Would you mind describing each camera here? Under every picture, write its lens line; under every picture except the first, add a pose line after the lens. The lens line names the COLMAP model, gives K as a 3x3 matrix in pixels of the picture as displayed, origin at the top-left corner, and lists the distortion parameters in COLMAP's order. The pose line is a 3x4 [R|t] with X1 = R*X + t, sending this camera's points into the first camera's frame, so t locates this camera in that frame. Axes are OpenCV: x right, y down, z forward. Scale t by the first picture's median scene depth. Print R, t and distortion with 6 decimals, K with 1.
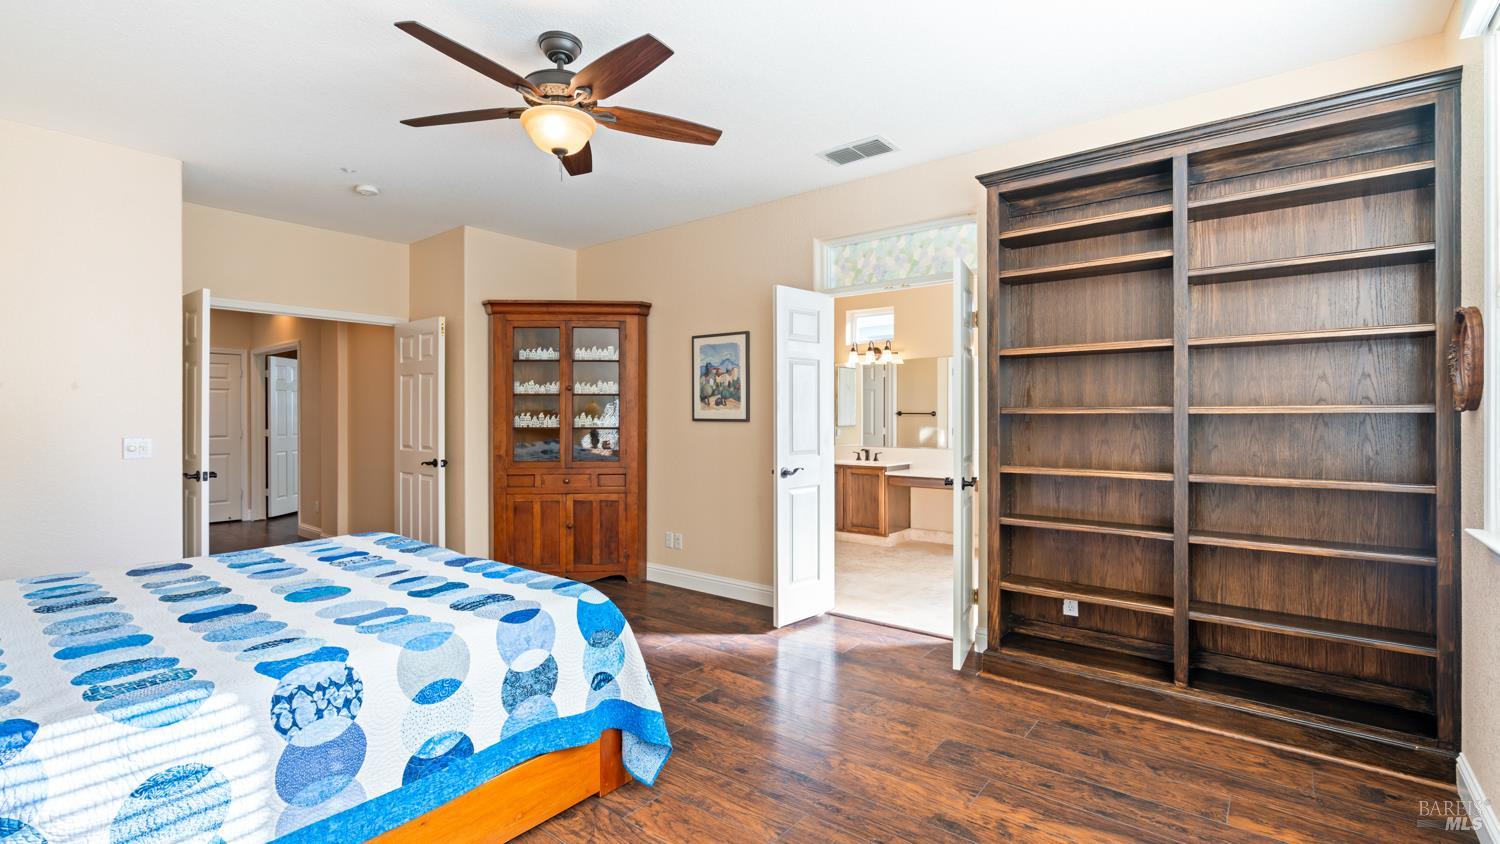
lens RADIAL K [[679.4, 0, 742.7], [0, 679.4, 413.3], [0, 0, 1]] dist [-0.008253, 0.004361]
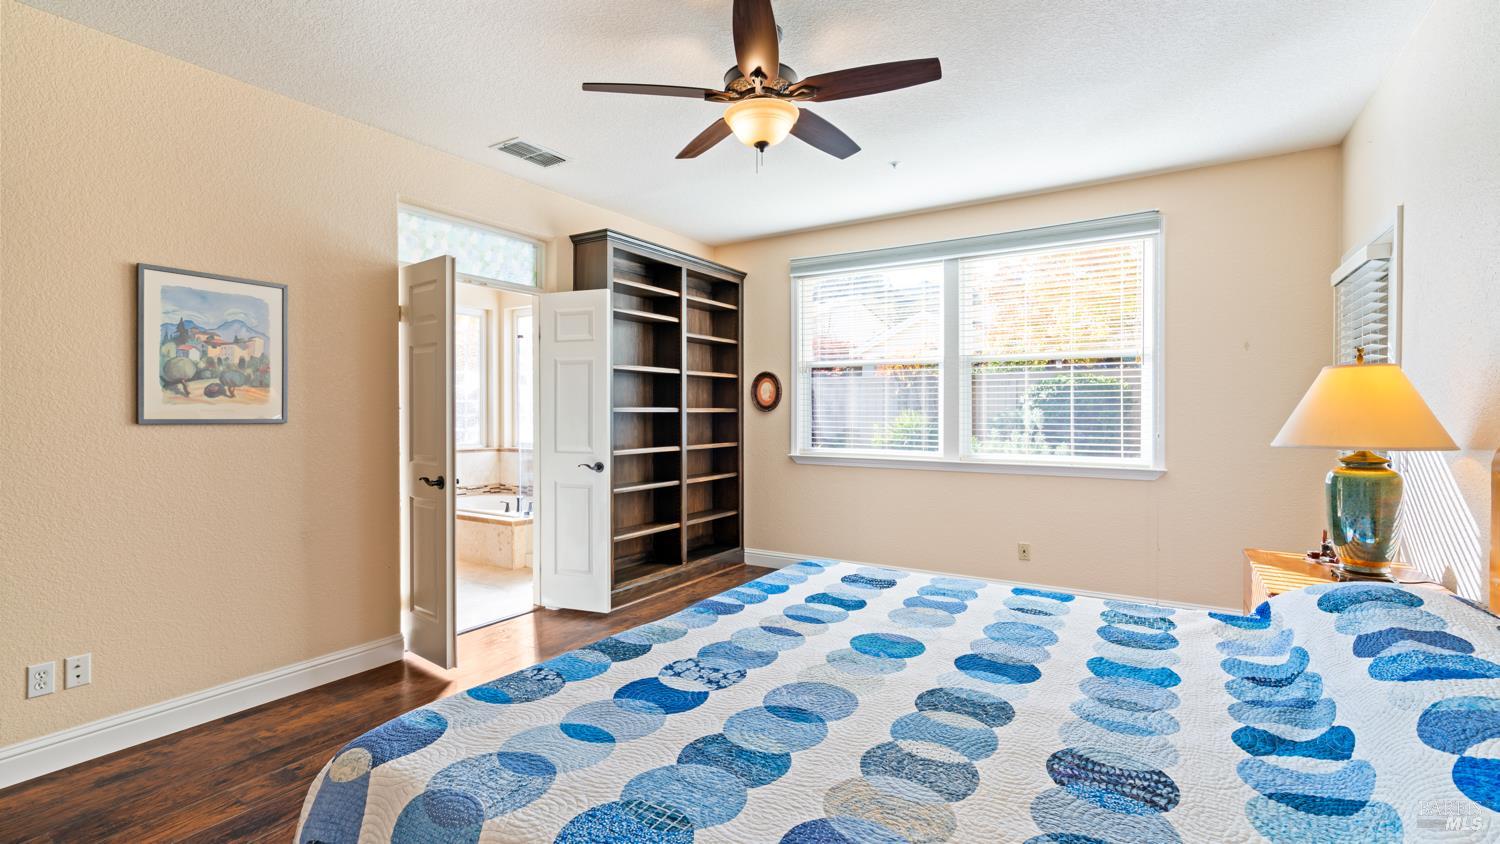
lens RADIAL K [[679.4, 0, 743.8], [0, 679.4, 422.1], [0, 0, 1]] dist [-0.008253, 0.004361]
pose [[-0.122321, -0.010481, 0.992435, -0.687186], [-0.001611, 0.999945, 0.010362, 0.003721], [-0.992489, -0.000332, -0.122331, 0.631340]]
